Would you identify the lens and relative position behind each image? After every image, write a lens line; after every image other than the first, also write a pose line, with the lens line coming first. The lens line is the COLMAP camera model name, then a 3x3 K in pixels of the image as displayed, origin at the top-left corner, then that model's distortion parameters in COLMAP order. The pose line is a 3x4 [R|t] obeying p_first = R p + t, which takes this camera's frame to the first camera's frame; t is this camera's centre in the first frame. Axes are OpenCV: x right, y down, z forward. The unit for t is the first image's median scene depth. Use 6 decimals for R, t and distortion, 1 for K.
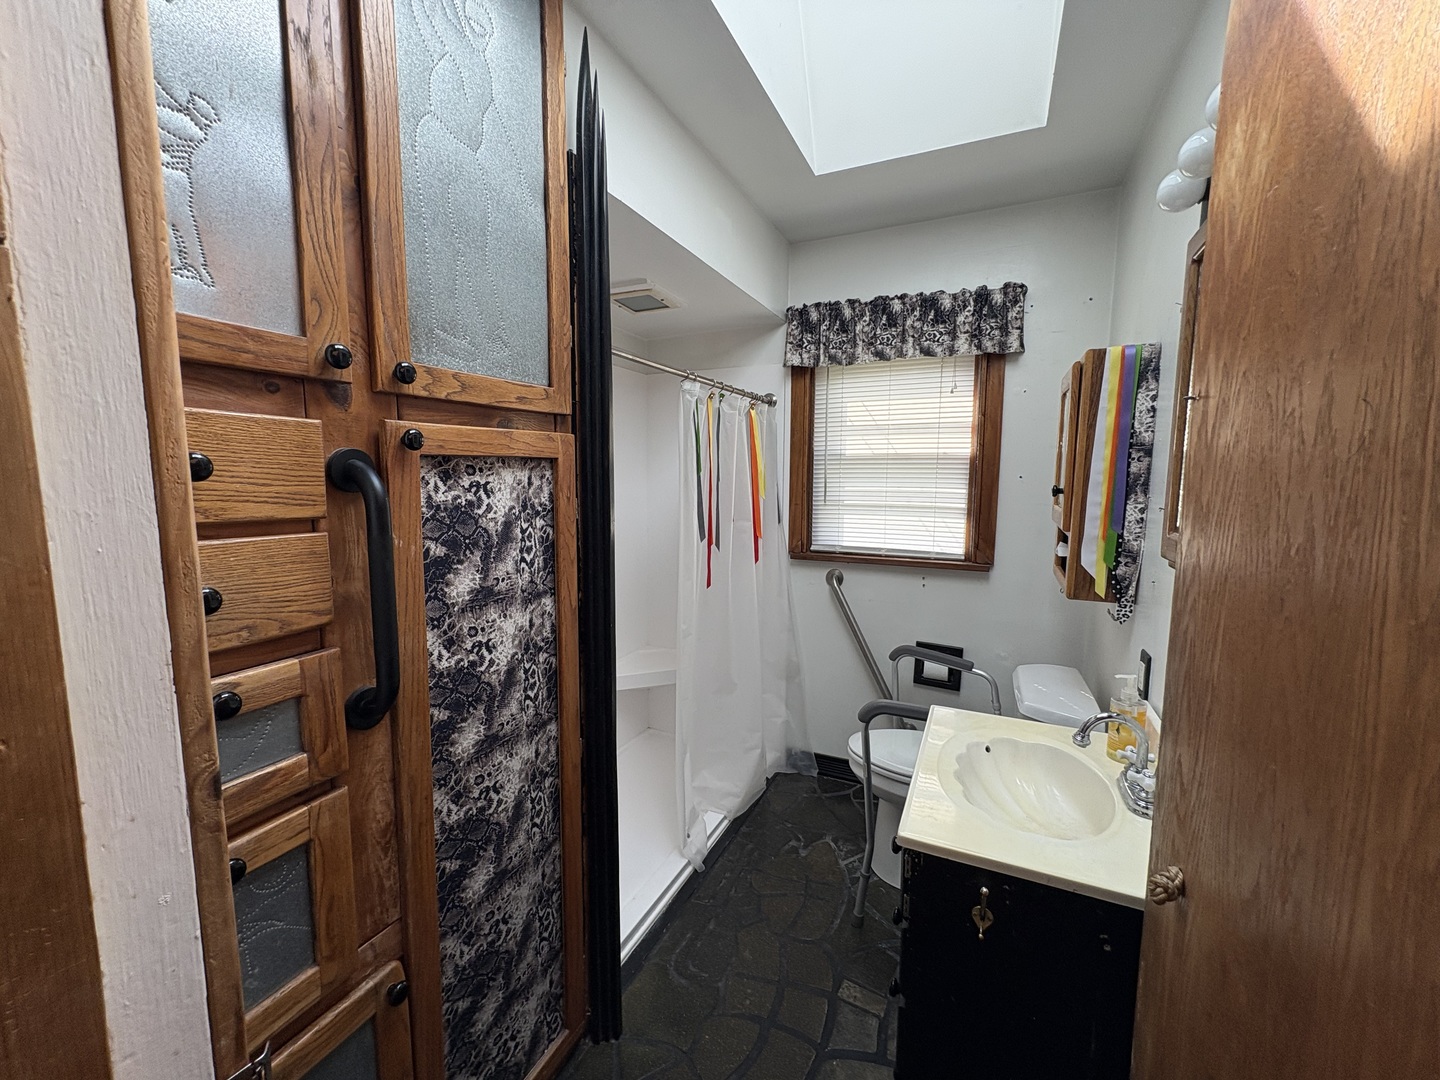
lens RADIAL K [[571.8, 0, 717.5], [0, 571.8, 538.3], [0, 0, 1]] dist [0.002577, 0.000229]
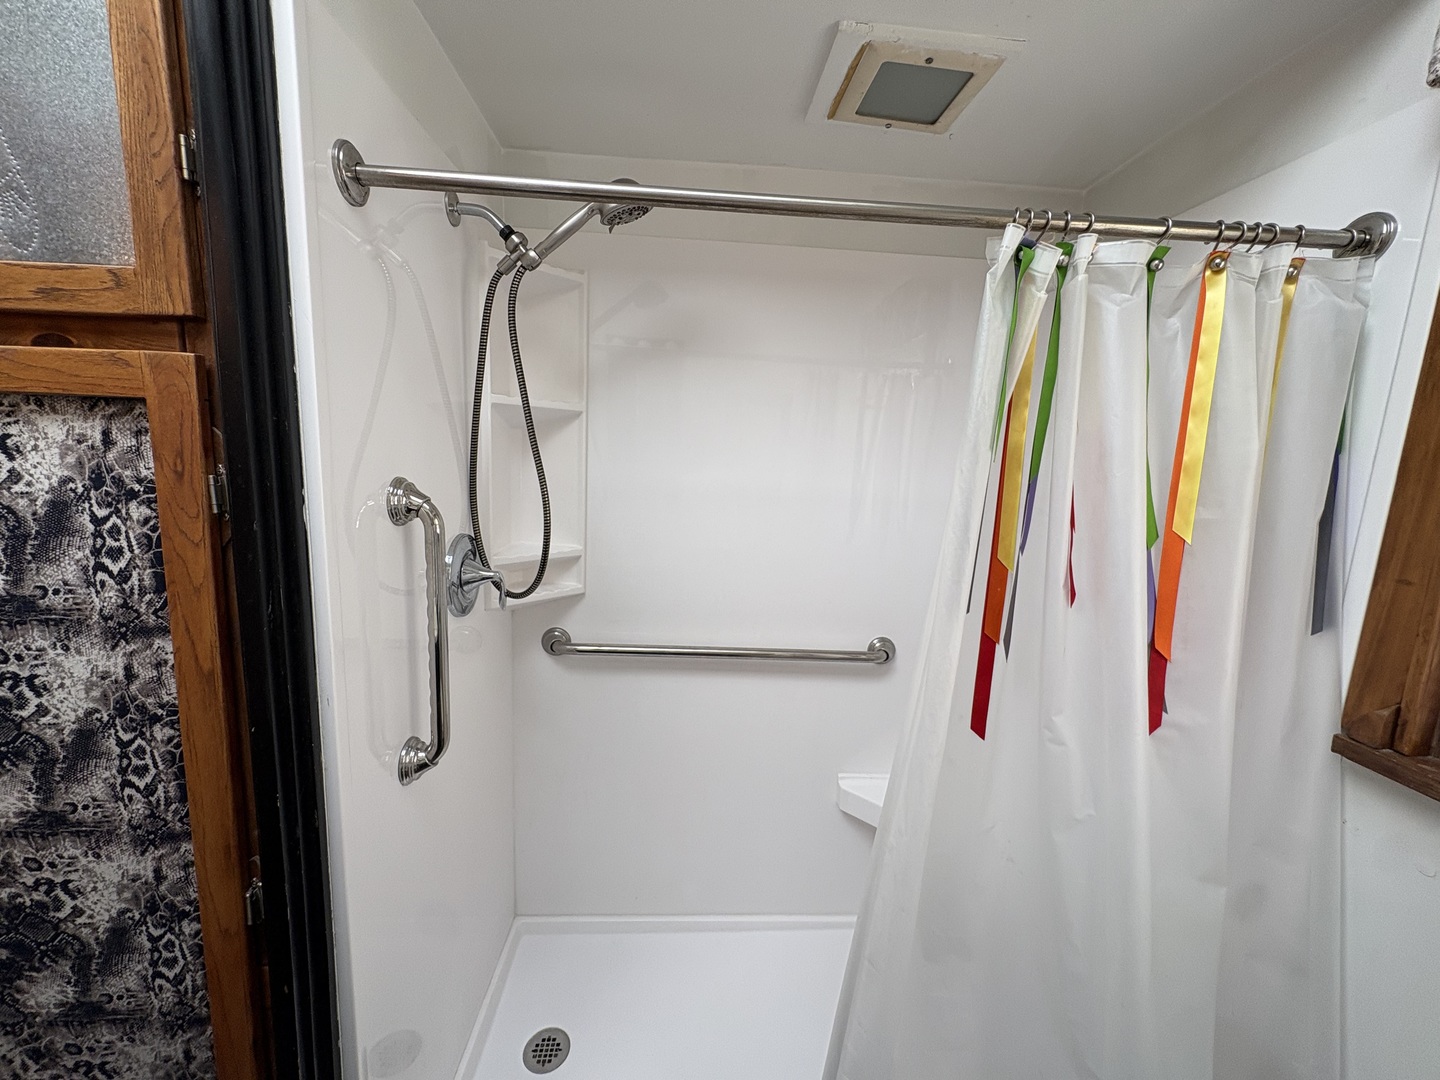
lens RADIAL K [[571.8, 0, 720.5], [0, 571.8, 537.2], [0, 0, 1]] dist [0.002577, 0.000229]
pose [[0.479006, 0.150184, -0.864869, 0.496455], [-0.134328, 0.986192, 0.096854, -0.141399], [0.867473, 0.069782, 0.492566, 1.266690]]
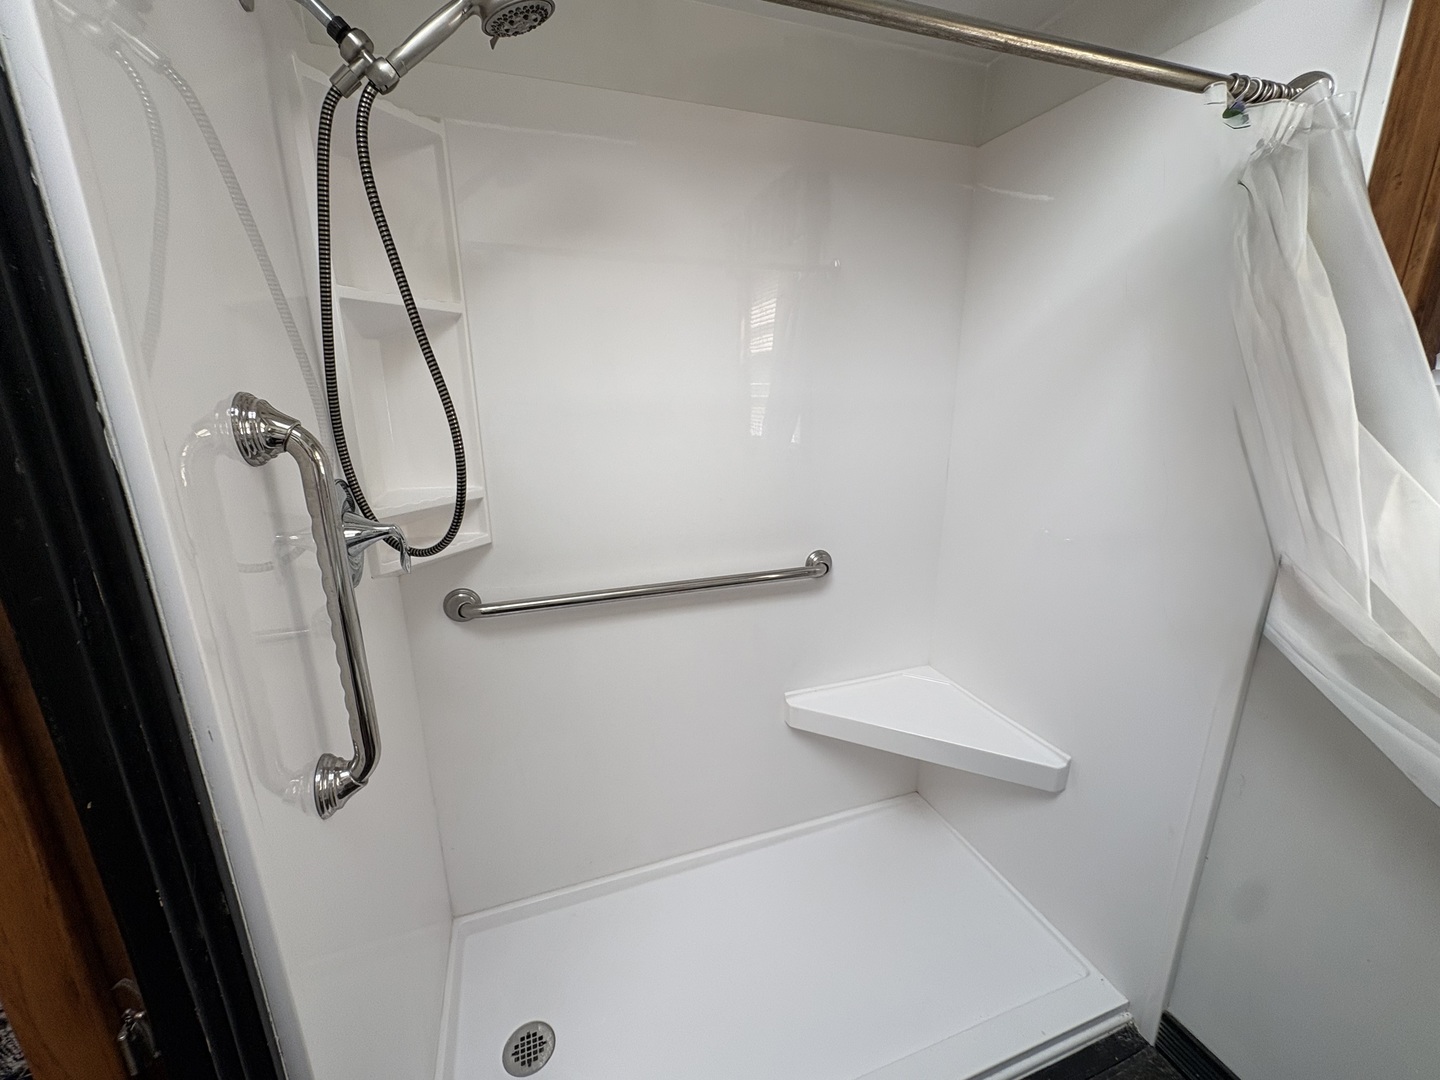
lens RADIAL K [[571.8, 0, 716.7], [0, 571.8, 536.5], [0, 0, 1]] dist [0.002577, 0.000229]
pose [[0.701952, 0.171537, -0.691258, 0.276465], [-0.063642, 0.981788, 0.179005, -0.078162], [0.709375, -0.081659, 0.700085, 1.192665]]
